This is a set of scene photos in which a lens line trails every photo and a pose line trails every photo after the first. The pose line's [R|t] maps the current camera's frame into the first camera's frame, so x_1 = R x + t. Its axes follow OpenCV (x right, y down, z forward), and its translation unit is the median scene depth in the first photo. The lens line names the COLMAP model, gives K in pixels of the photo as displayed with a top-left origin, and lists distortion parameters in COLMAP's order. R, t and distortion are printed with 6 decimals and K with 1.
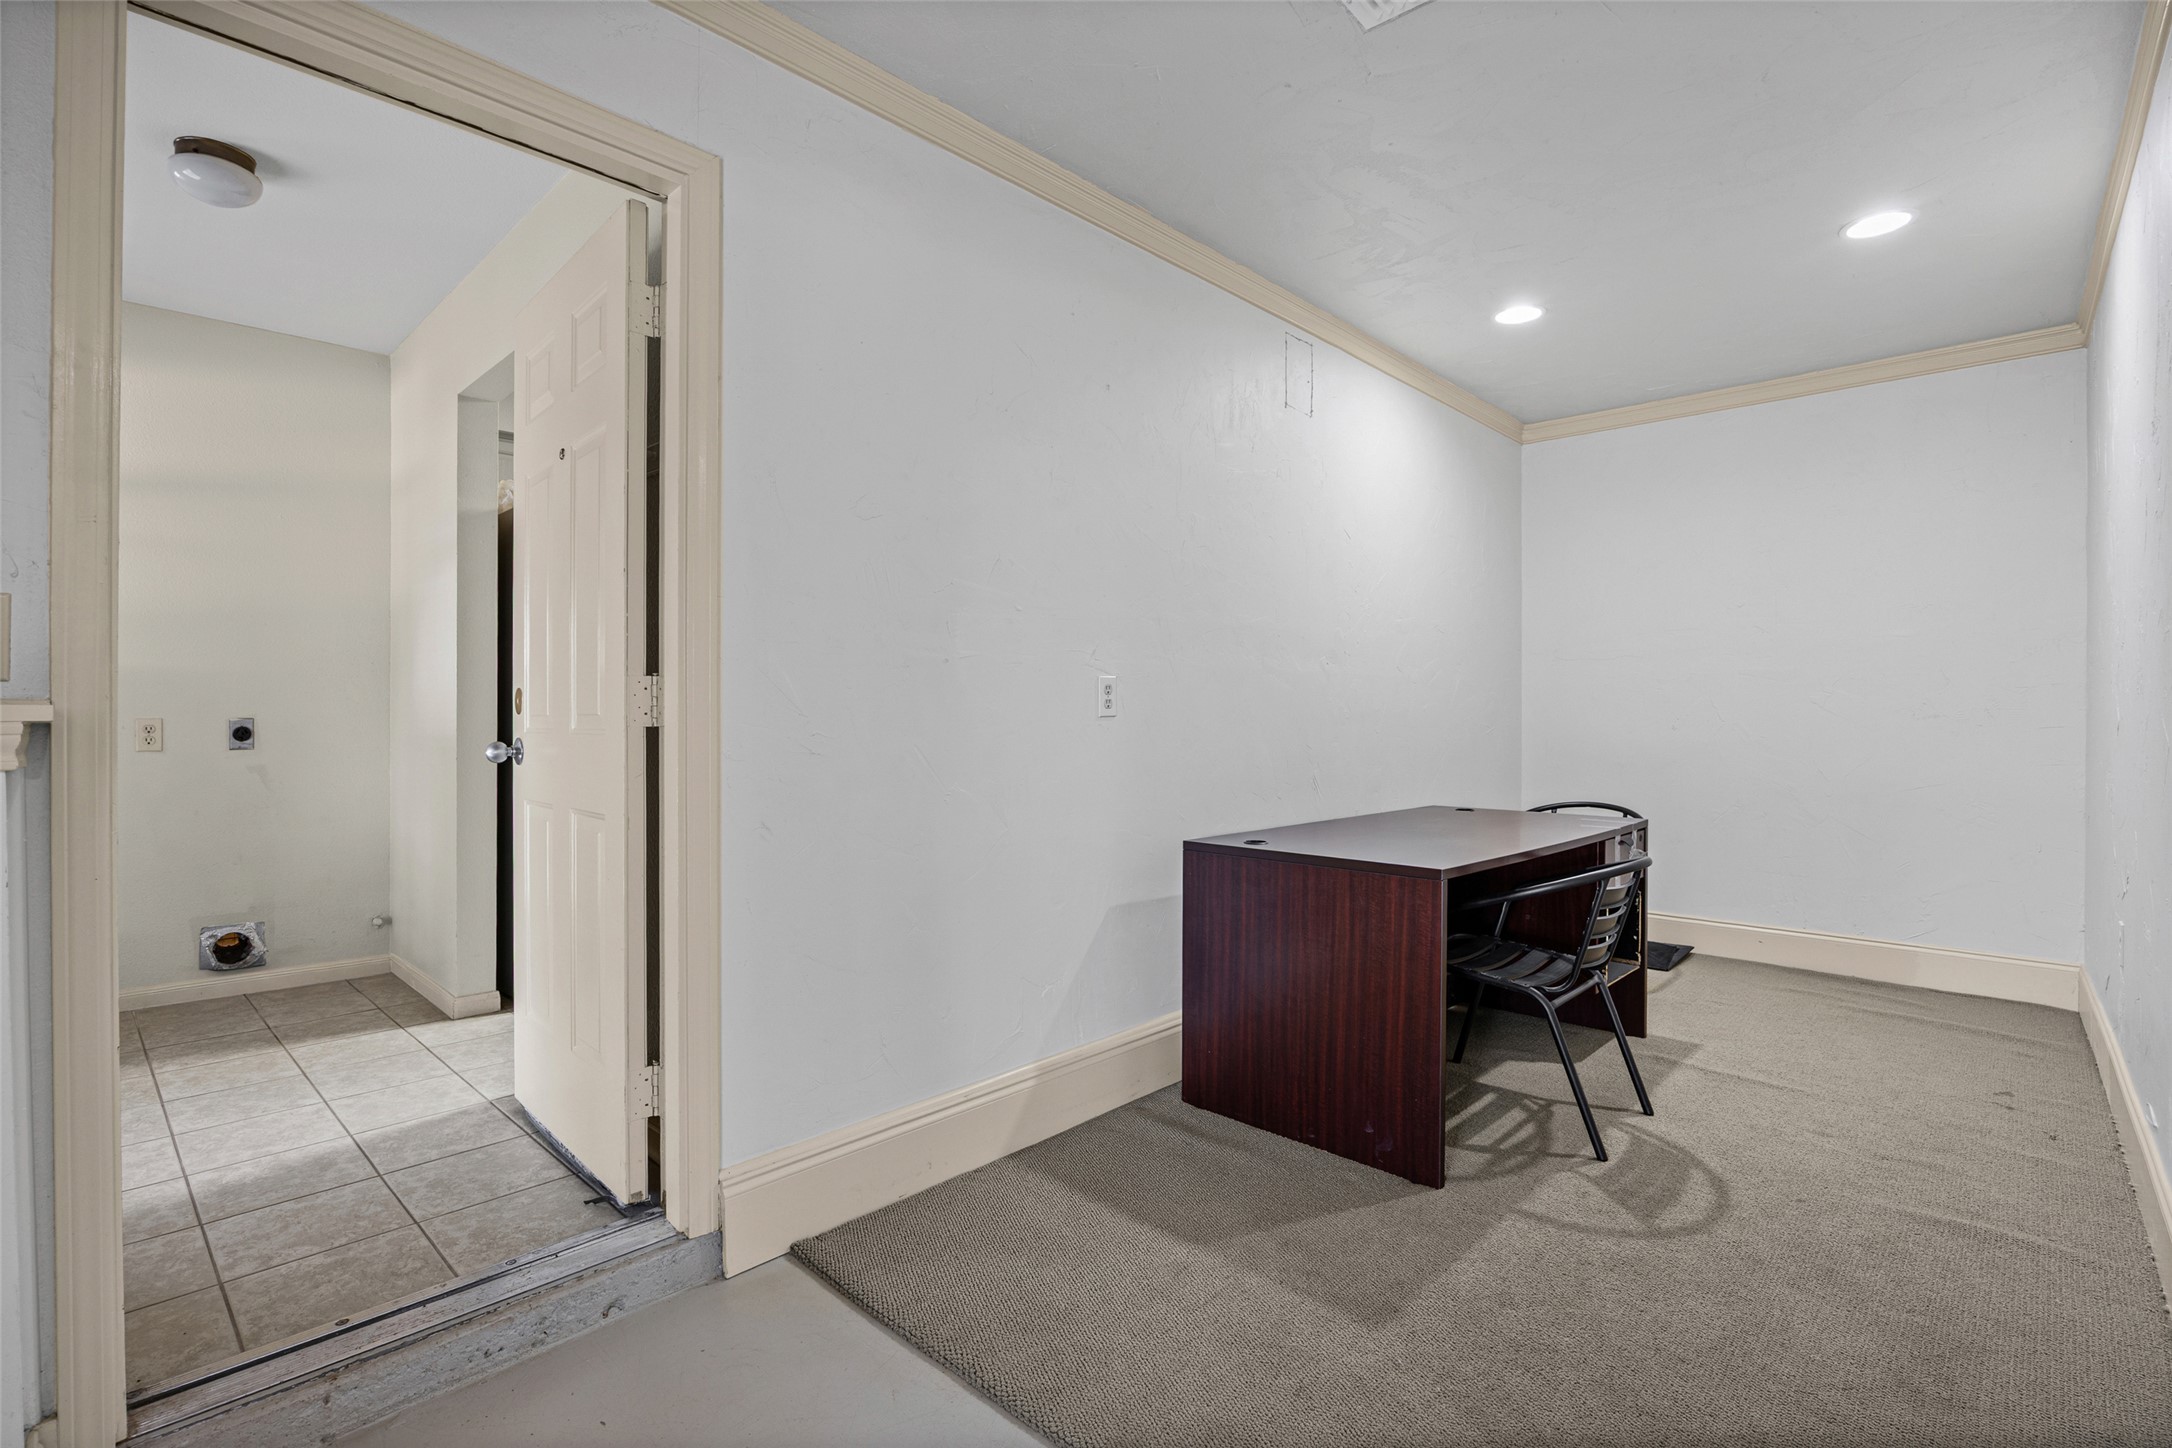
lens RADIAL K [[1024.3, 0, 1086.0], [0, 1024.3, 724.0], [0, 0, 1]] dist [-0.005438, -0.000744]
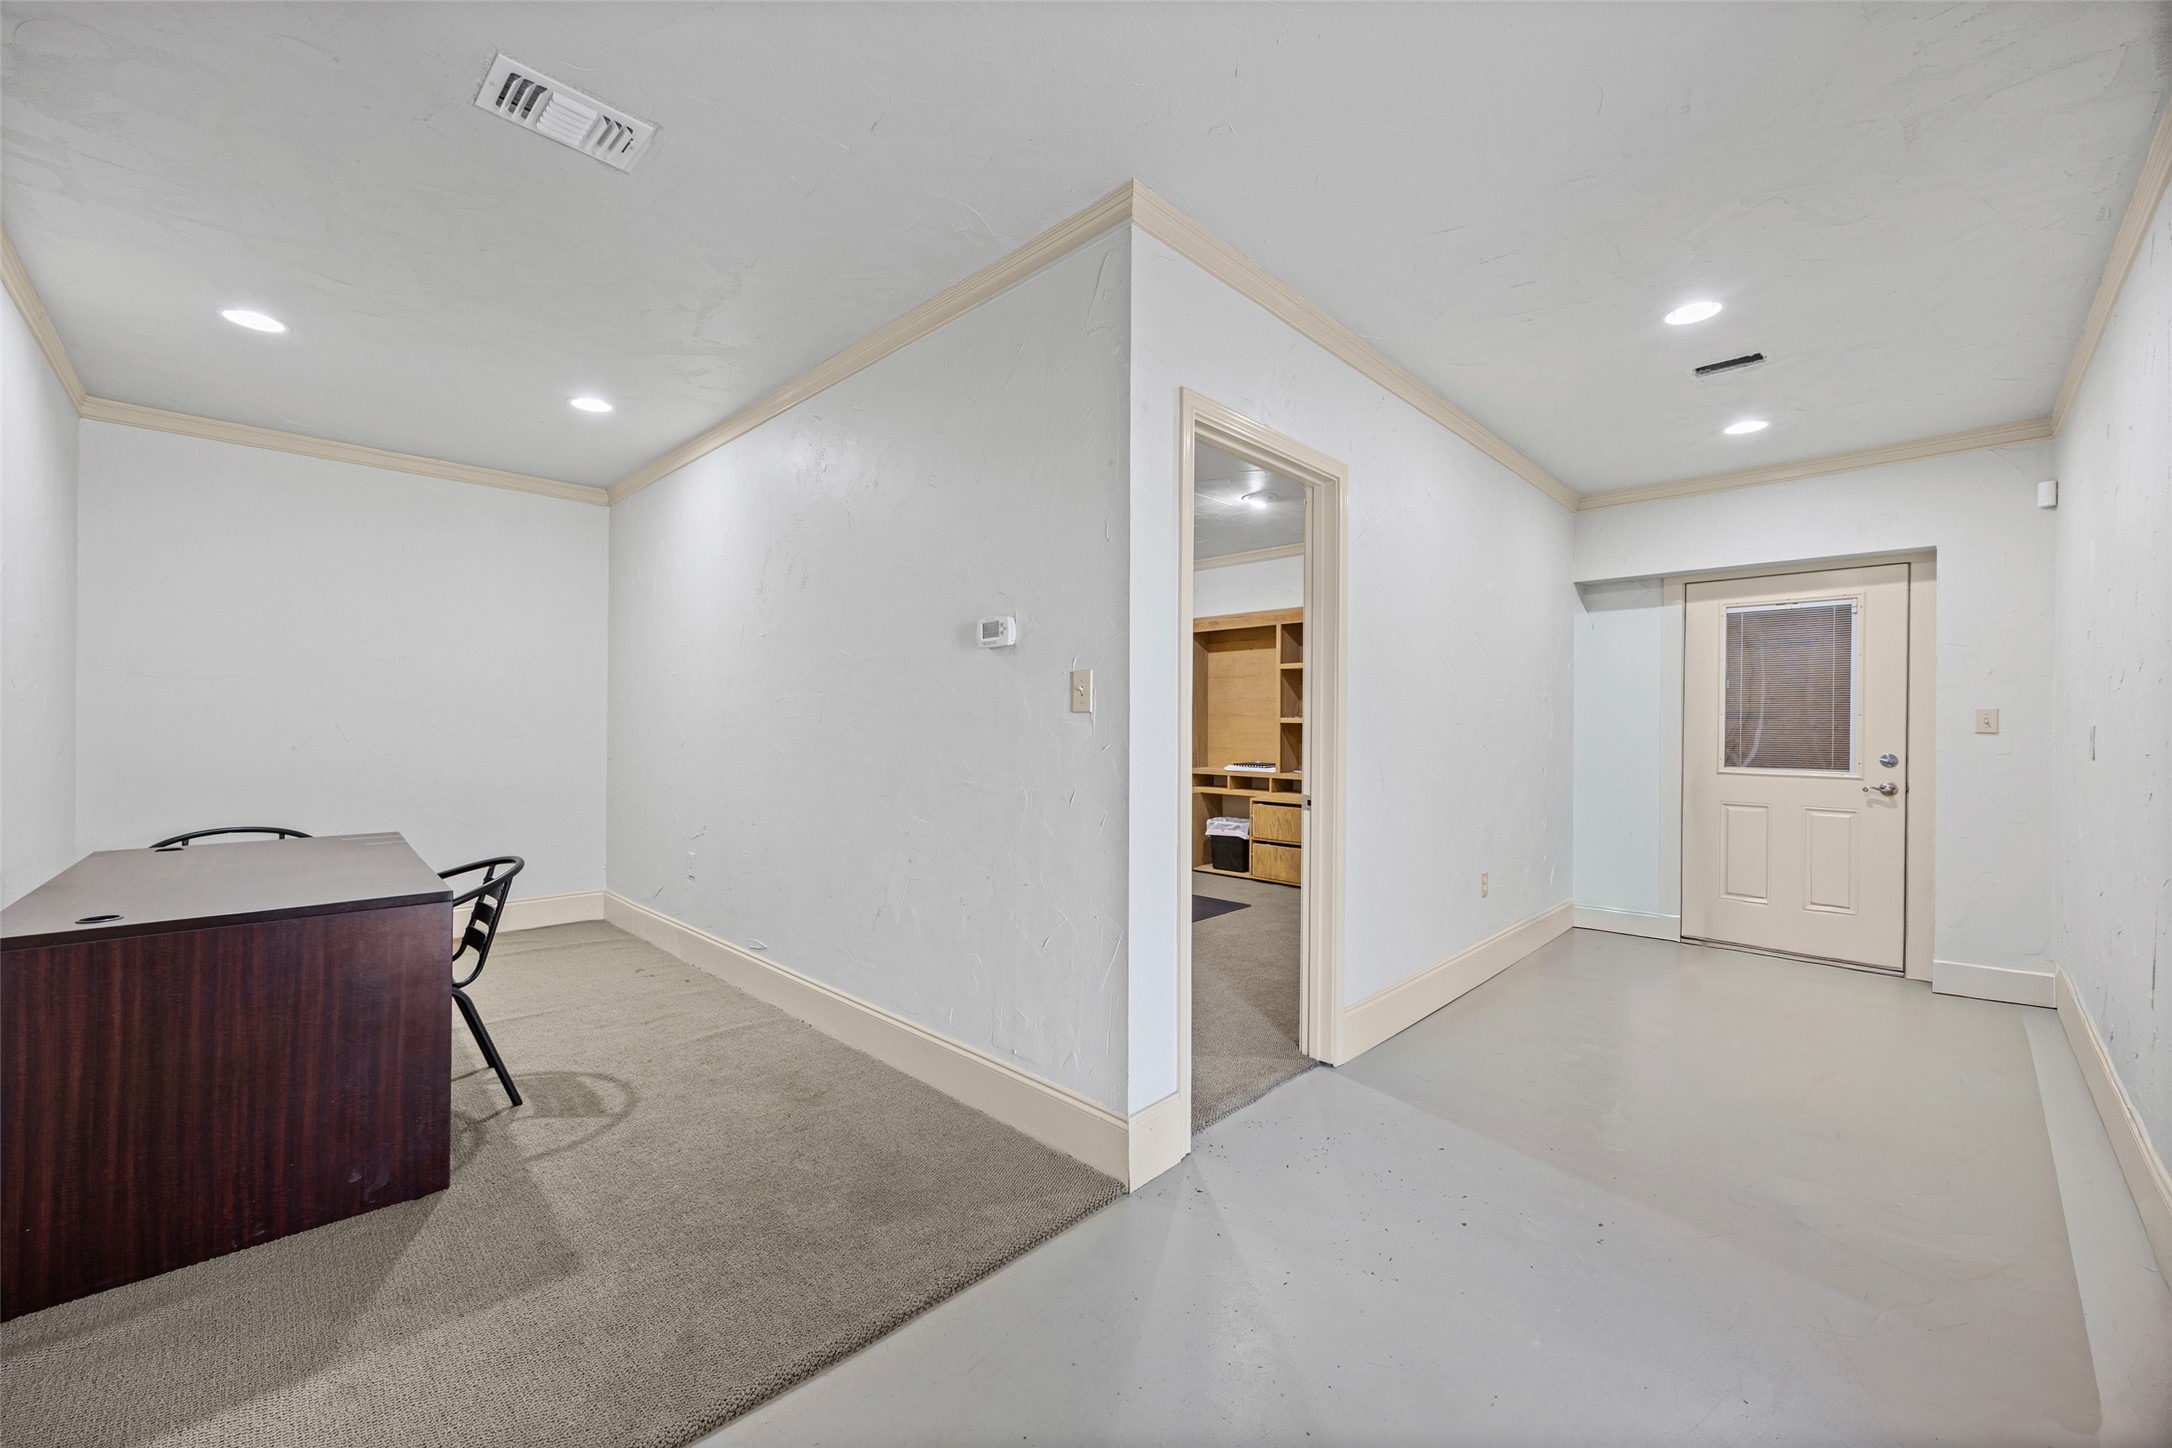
lens RADIAL K [[873.2, 0, 1084.9], [0, 873.2, 736.3], [0, 0, 1]] dist [-0.001833, -0.000262]
pose [[0.020006, -0.013848, 0.999704, -0.545674], [0.004939, 0.999893, 0.013752, -0.029406], [-0.999788, 0.004663, 0.020072, 0.303807]]
